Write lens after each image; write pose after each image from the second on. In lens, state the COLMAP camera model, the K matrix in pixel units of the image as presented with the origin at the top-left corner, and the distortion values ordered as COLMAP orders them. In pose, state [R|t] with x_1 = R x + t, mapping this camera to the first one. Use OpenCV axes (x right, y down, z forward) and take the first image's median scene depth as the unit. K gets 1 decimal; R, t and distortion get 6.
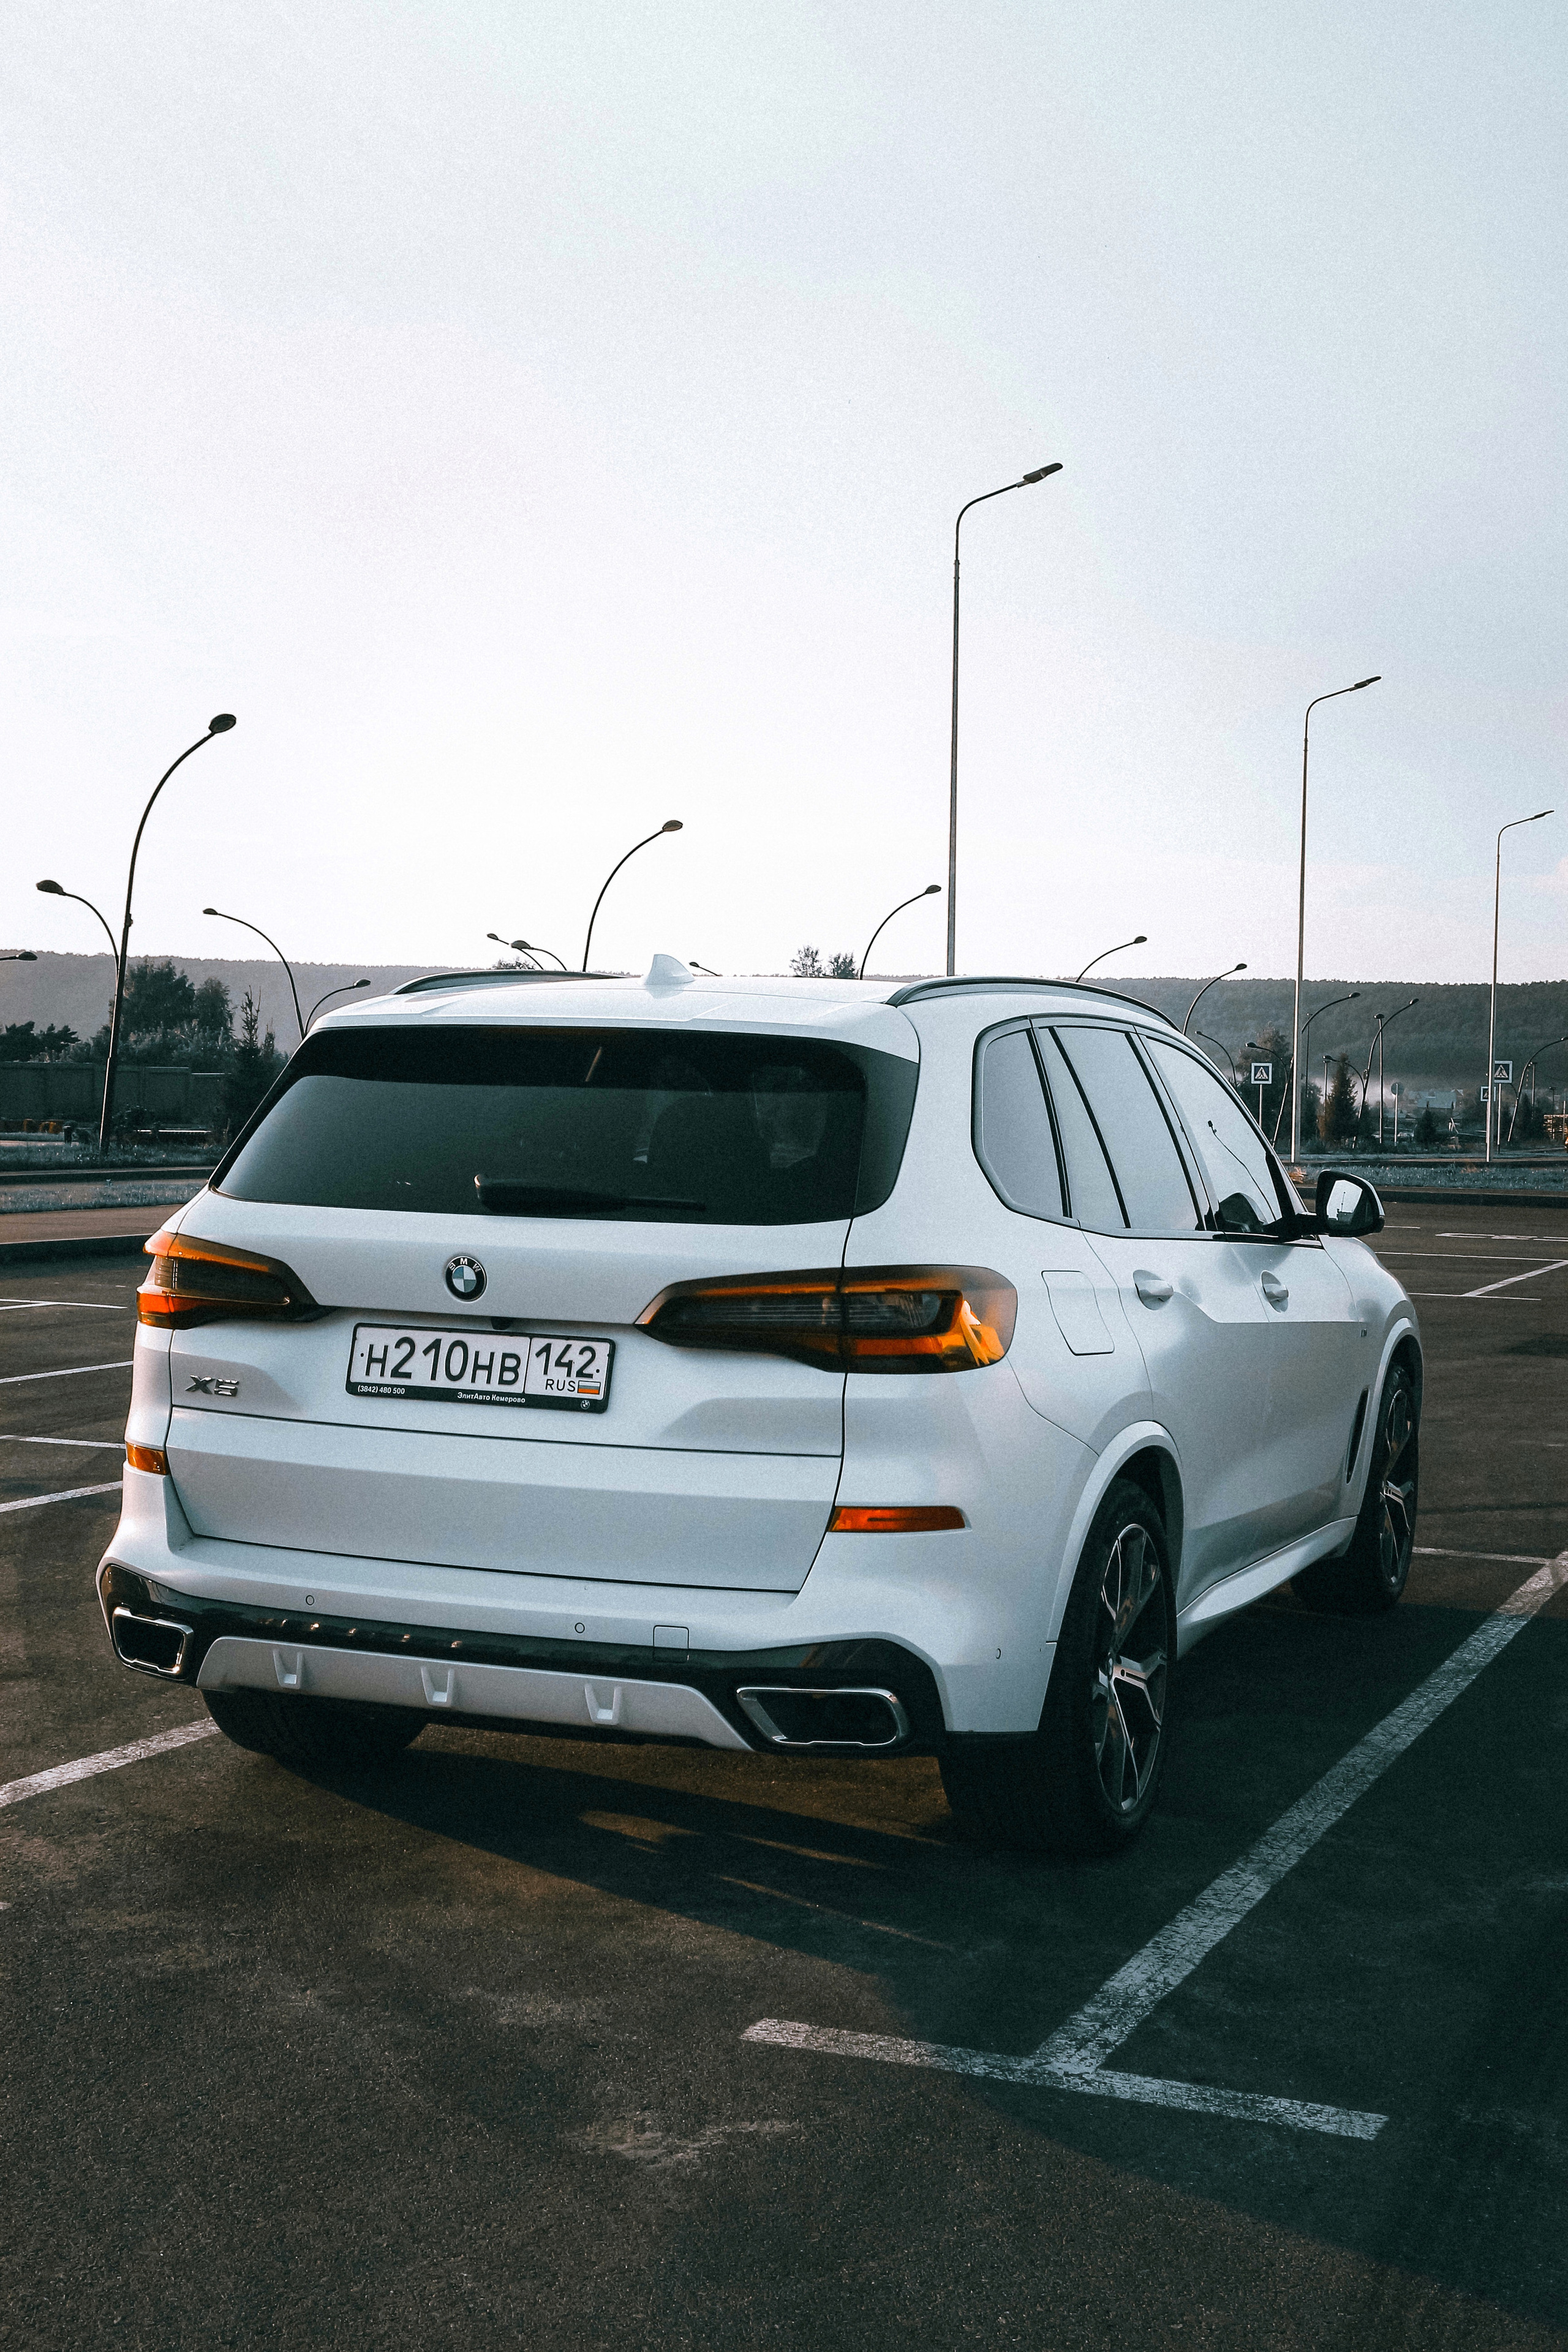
lens RADIAL K [[3034.5, 0, 784.0], [0, 3034.5, 1176.0], [0, 0, 1]] dist [0.022674, 0.043931]
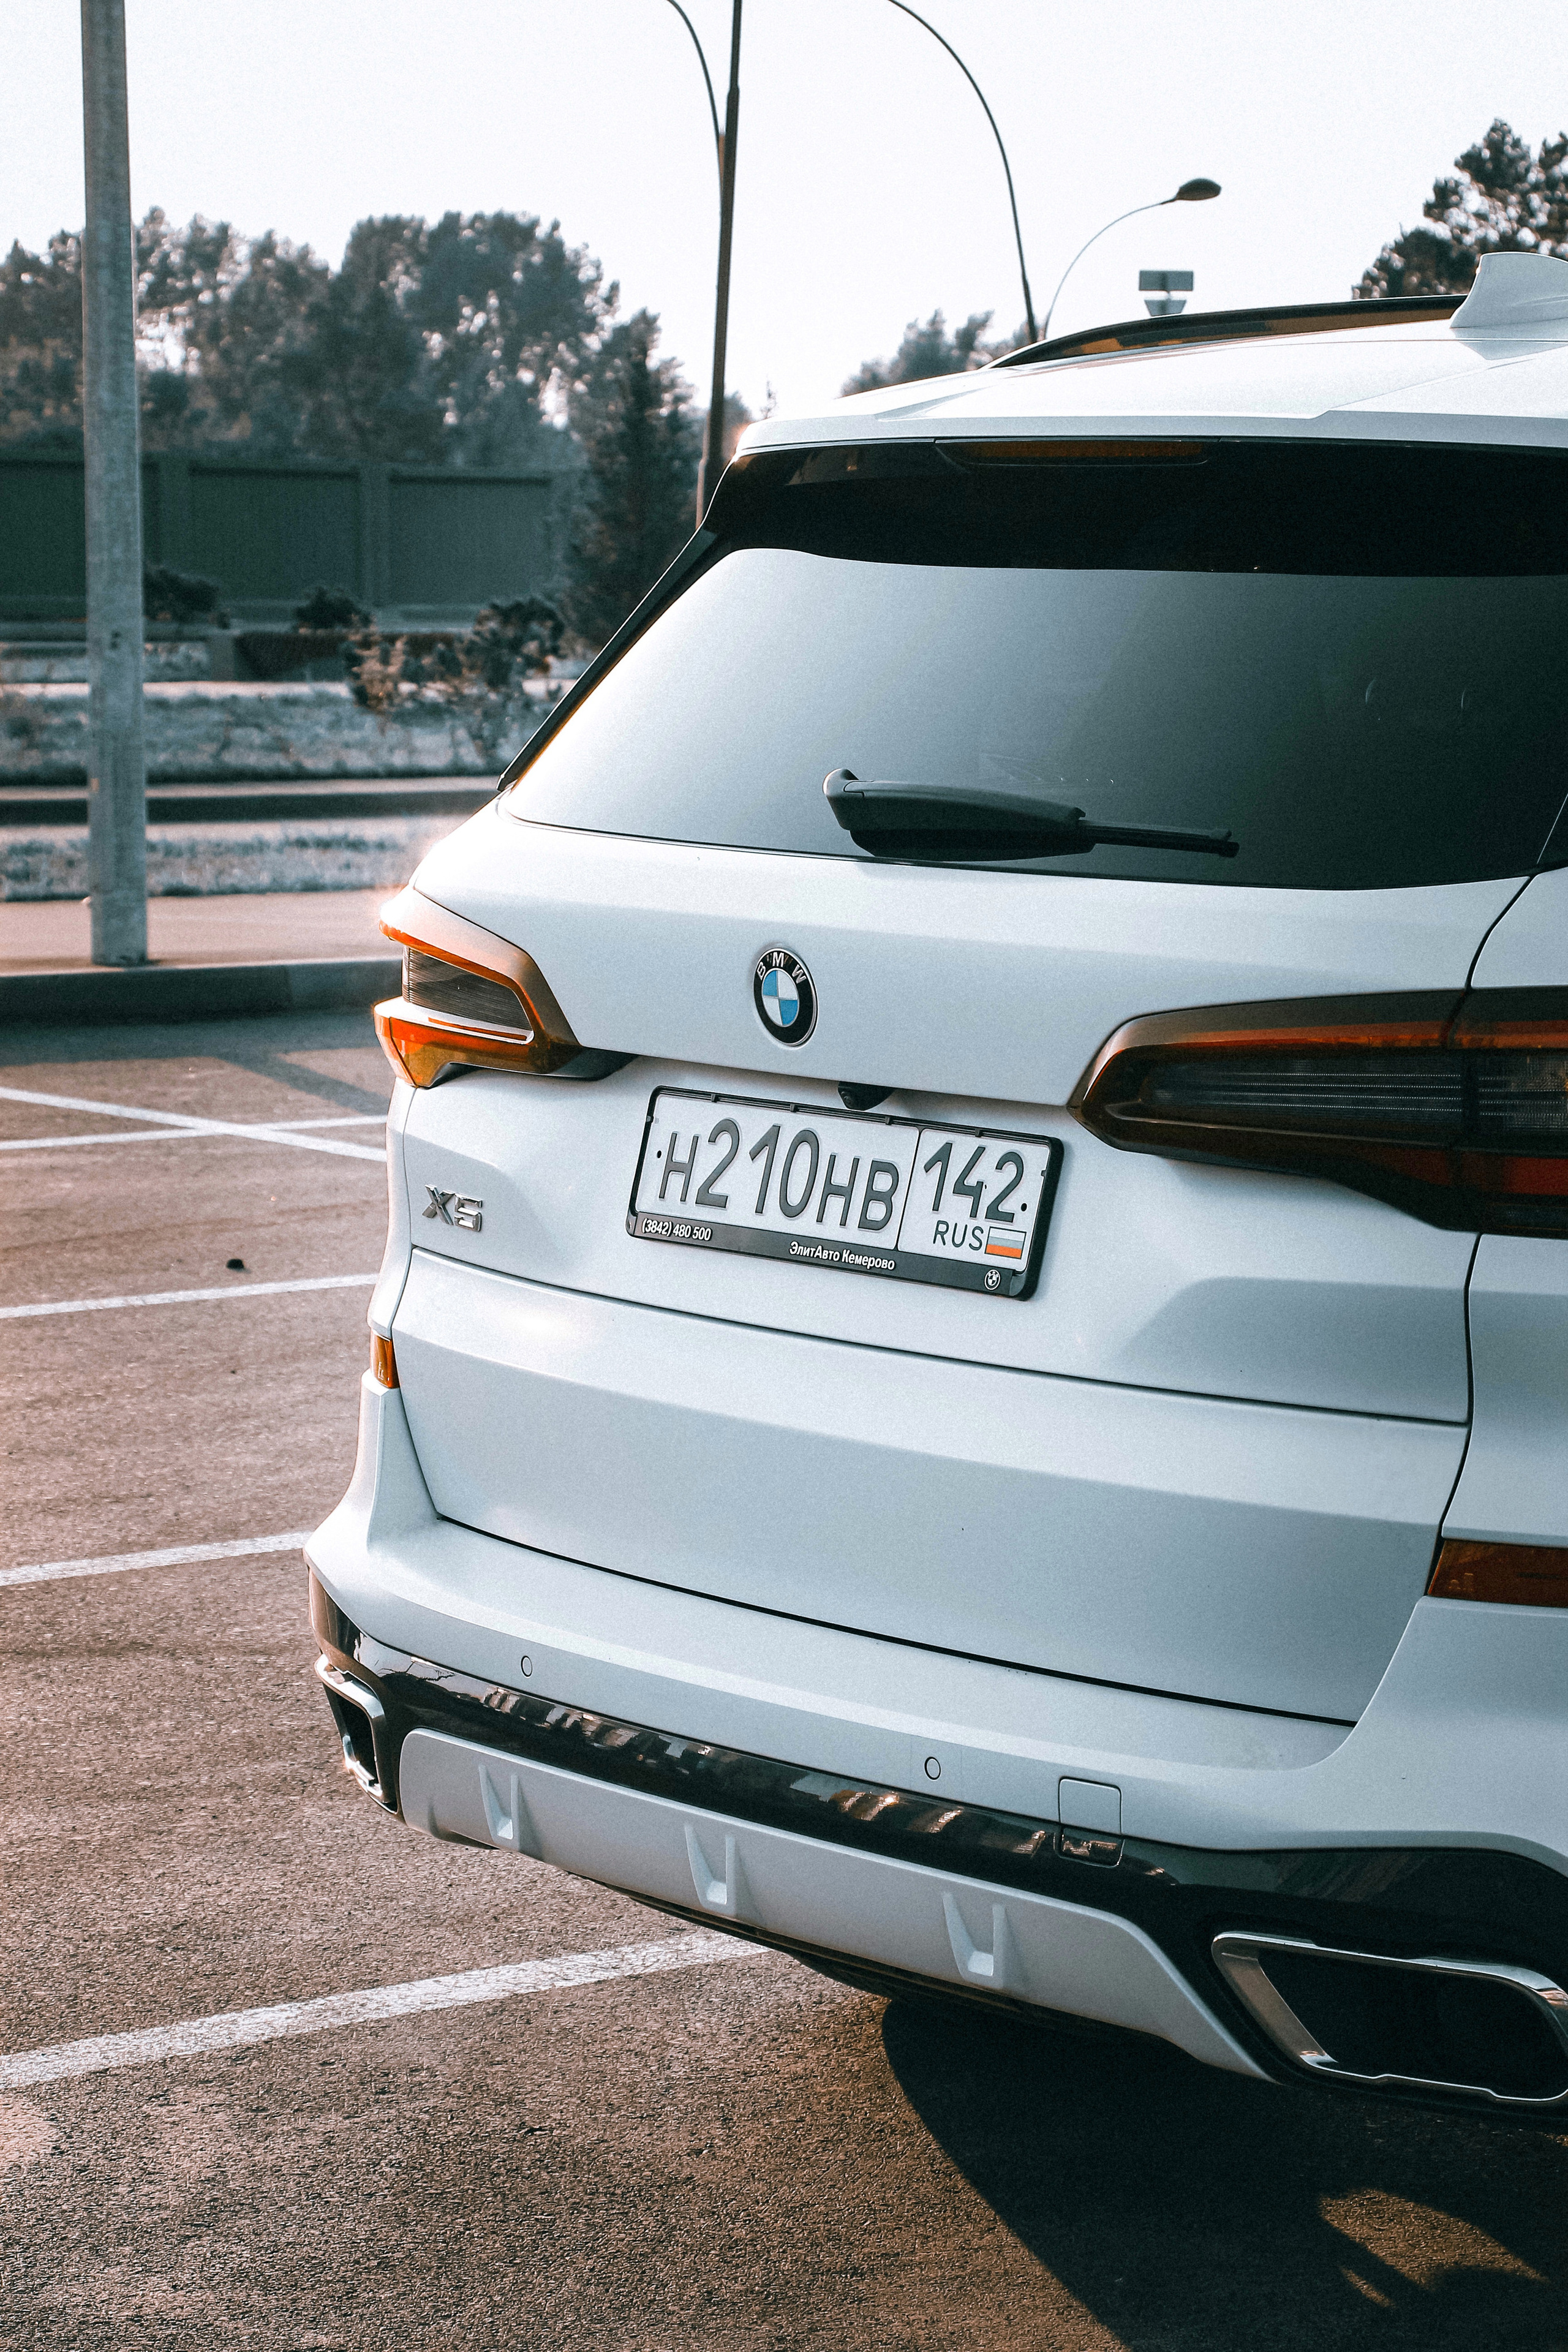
lens RADIAL K [[6466.2, 0, 784.0], [0, 6466.2, 1176.0], [0, 0, 1]] dist [0.488910, 0.939255]
pose [[0.866117, 0.033638, -0.498708, 0.383992], [-0.001187, 0.997869, 0.065246, -0.003220], [0.499840, -0.055919, 0.864311, 0.147408]]
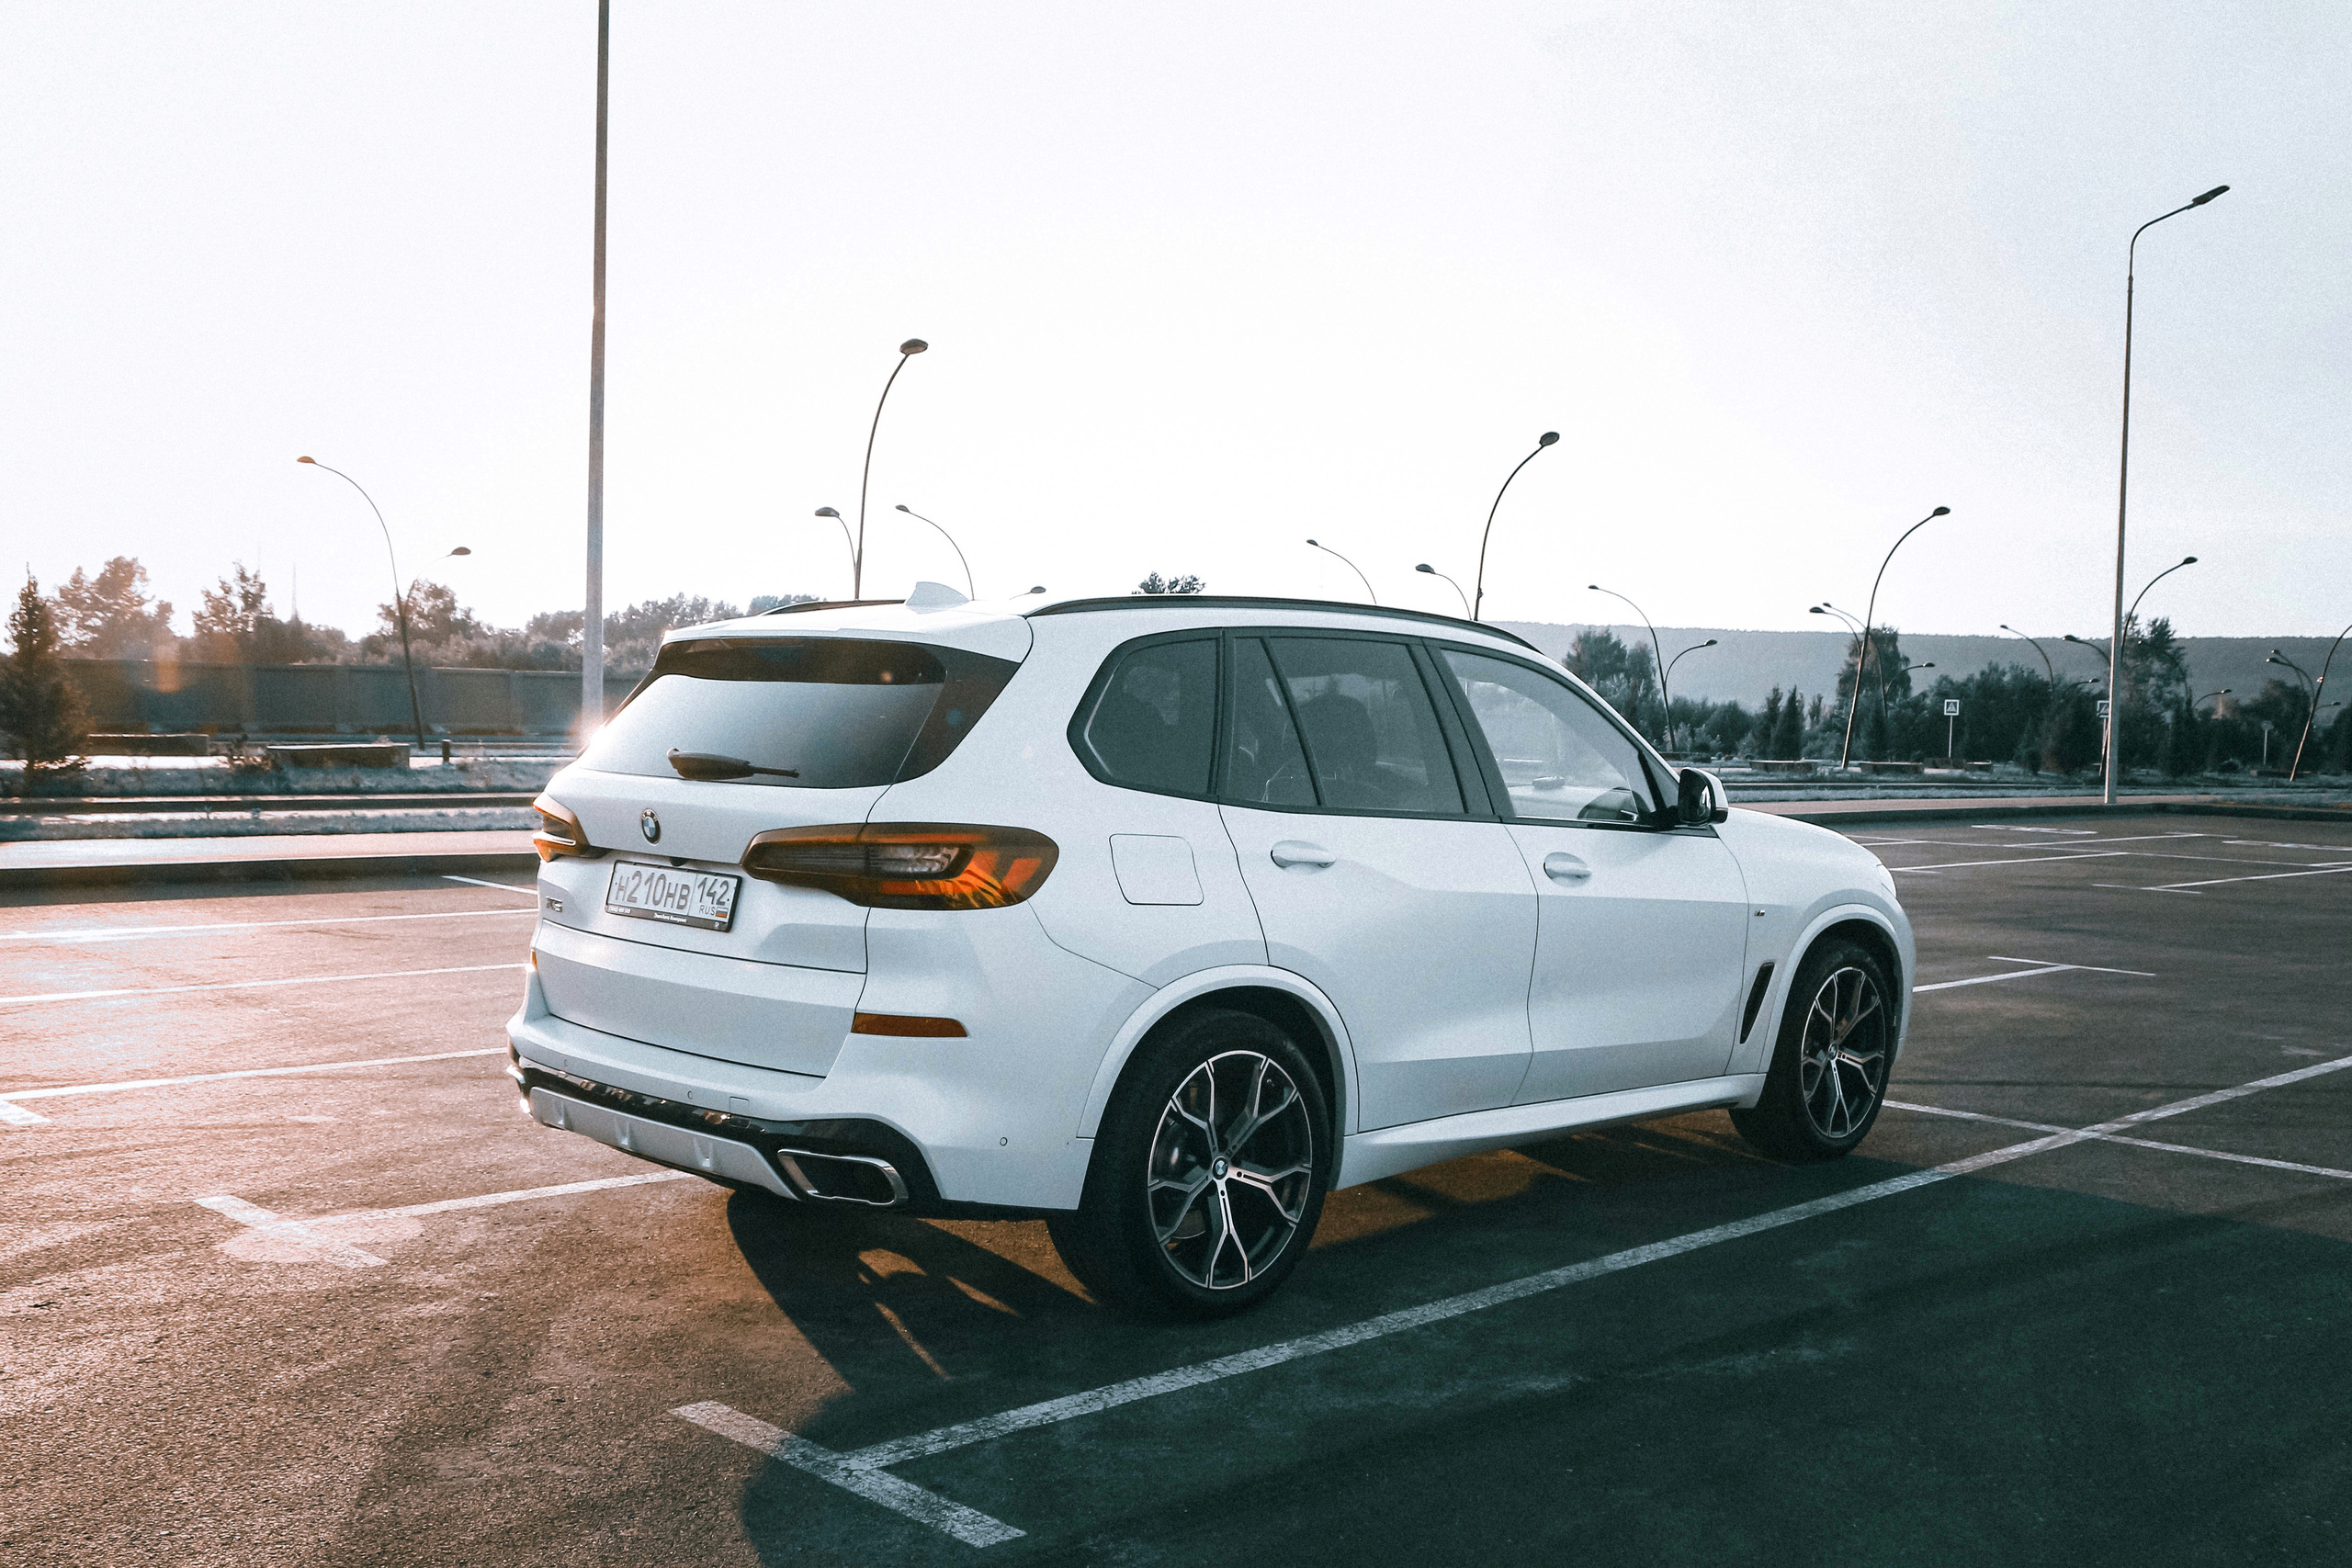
lens RADIAL K [[2352.0, 0, 1172.3], [0, 2352.0, 871.4], [0, 0, 1]] dist [-0.085517, 0.006229]
pose [[0.914795, 0.027958, -0.402950, 0.506889], [-0.016380, 0.999349, 0.032152, 0.016724], [0.403587, -0.022812, 0.914657, 0.162845]]
